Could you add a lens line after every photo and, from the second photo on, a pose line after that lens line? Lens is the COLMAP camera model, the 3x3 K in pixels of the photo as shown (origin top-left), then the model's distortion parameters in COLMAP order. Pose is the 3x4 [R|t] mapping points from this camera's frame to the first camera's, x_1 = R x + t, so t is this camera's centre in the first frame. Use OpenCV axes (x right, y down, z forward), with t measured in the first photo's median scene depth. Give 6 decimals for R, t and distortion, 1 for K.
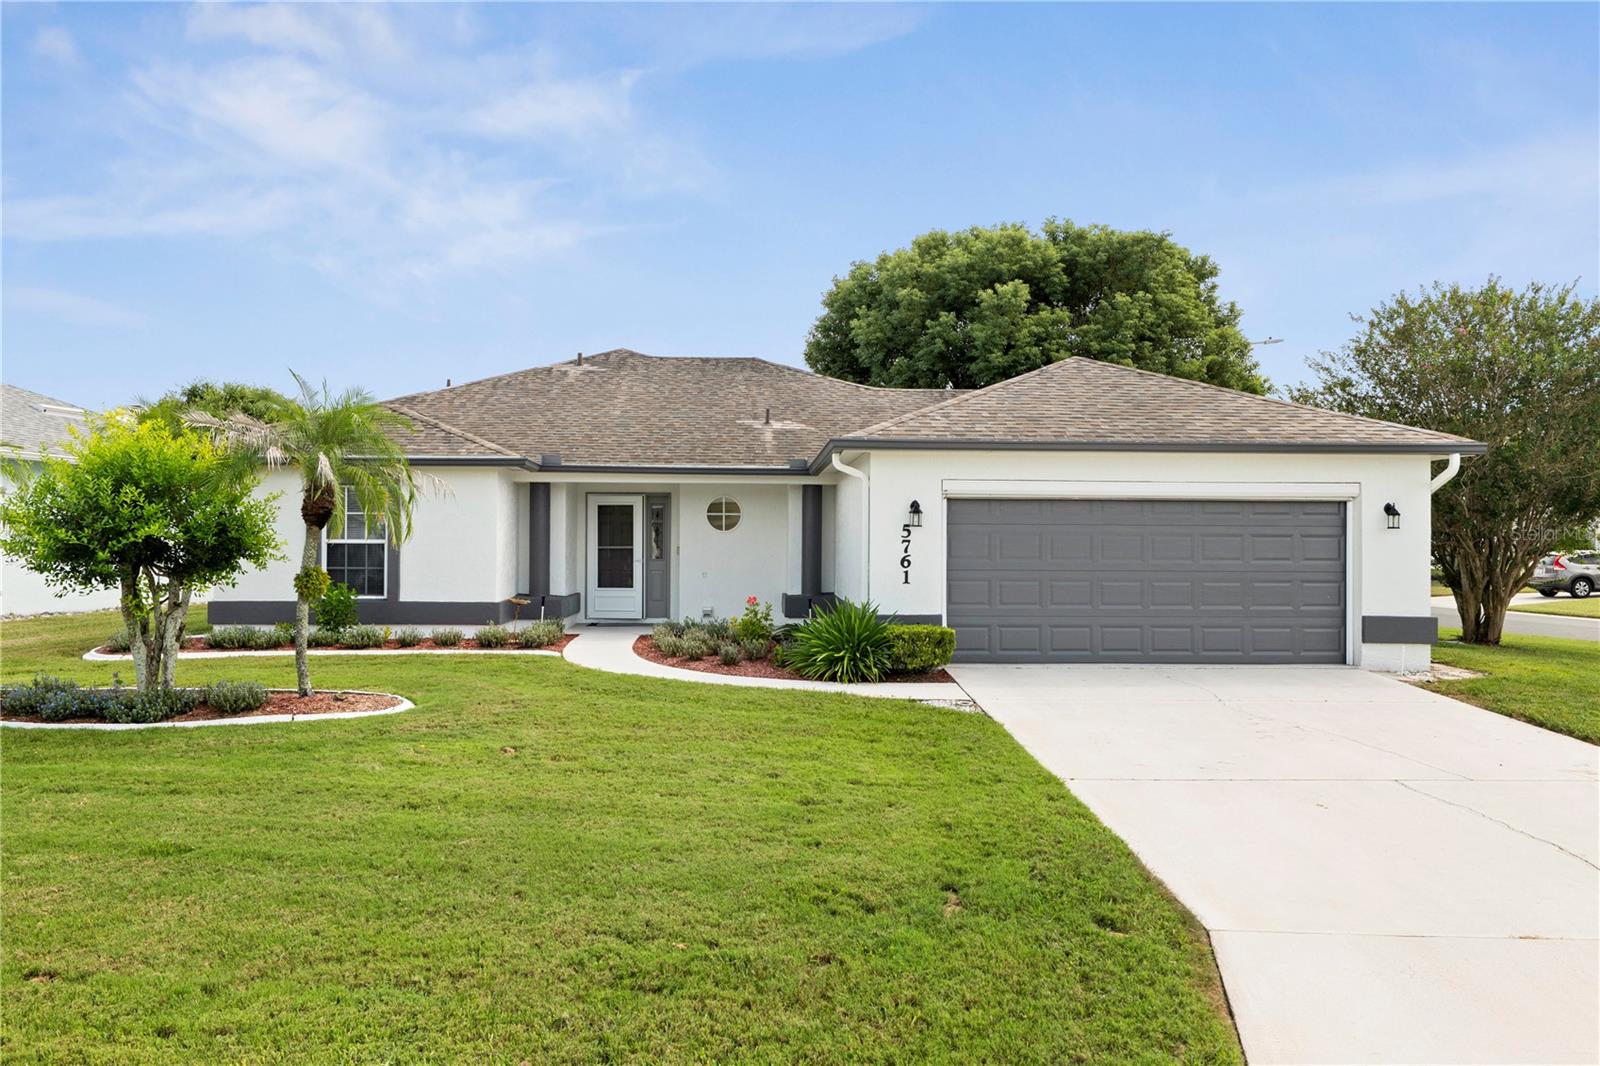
lens RADIAL K [[1234.6, 0, 803.2], [0, 1234.6, 531.8], [0, 0, 1]] dist [-0.012941, 0.003965]
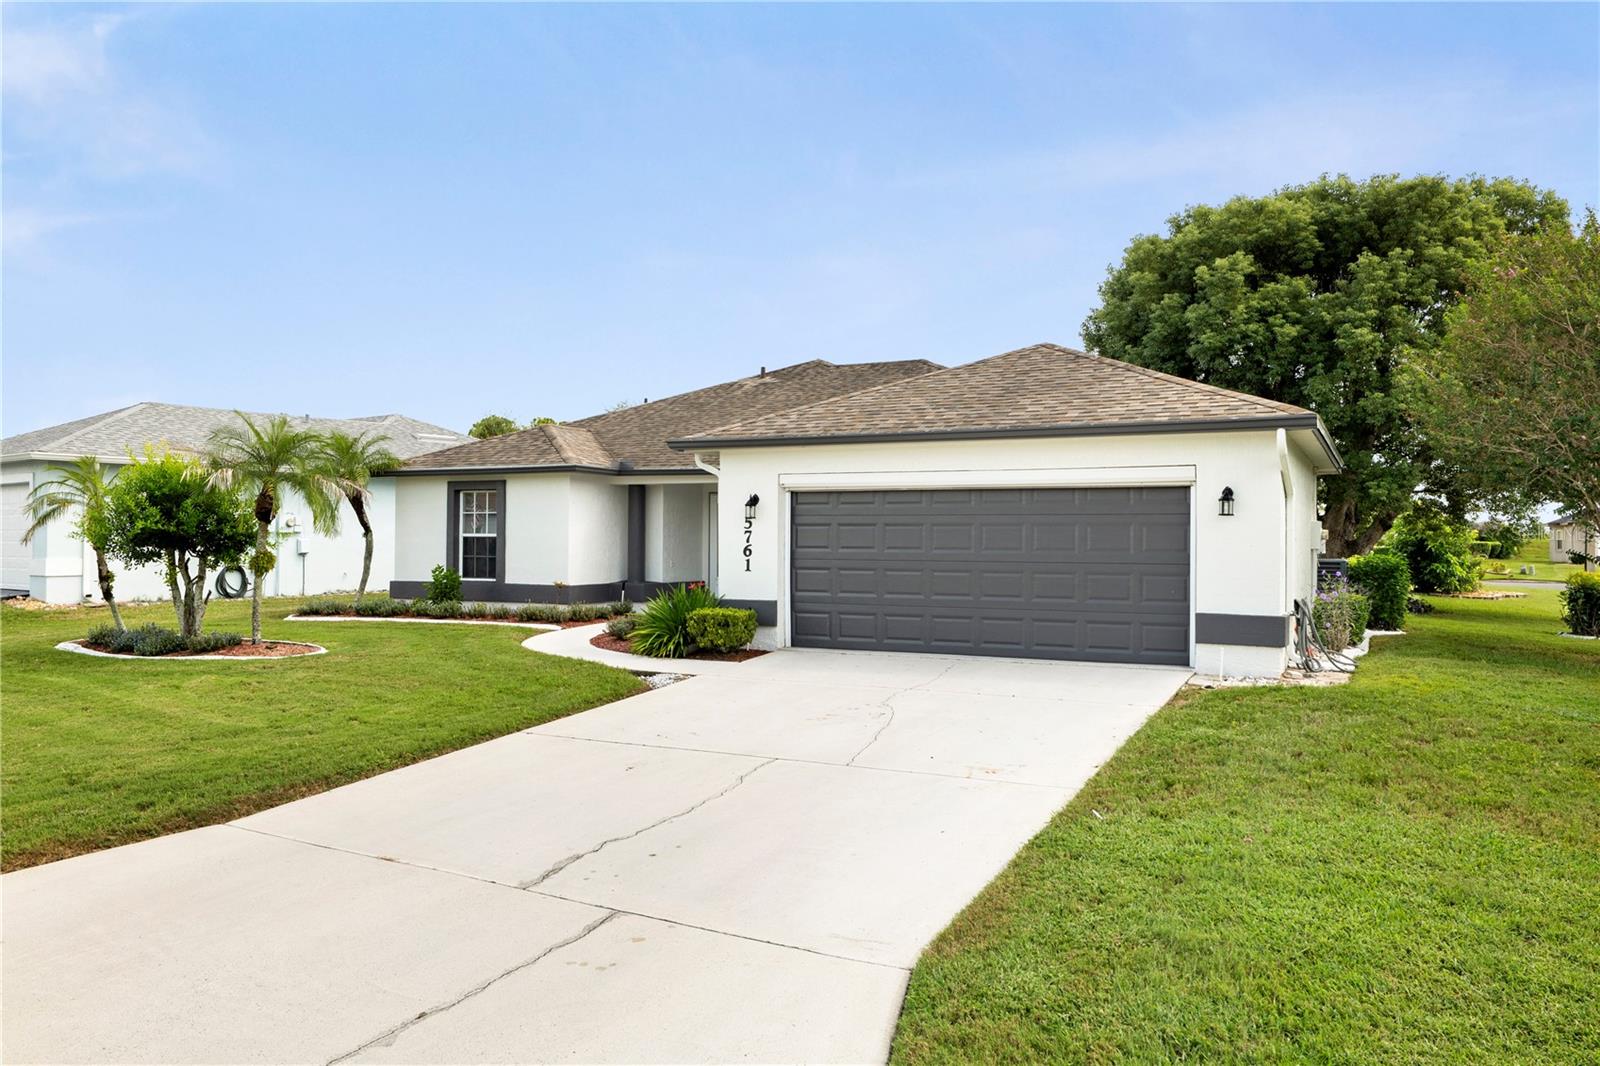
lens RADIAL K [[1234.6, 0, 804.7], [0, 1234.6, 531.1], [0, 0, 1]] dist [-0.012941, 0.003965]
pose [[0.872008, -0.004415, -0.489472, 0.633396], [0.003933, 0.999990, -0.002013, 0.008831], [0.489477, -0.000169, 0.872016, 0.074198]]
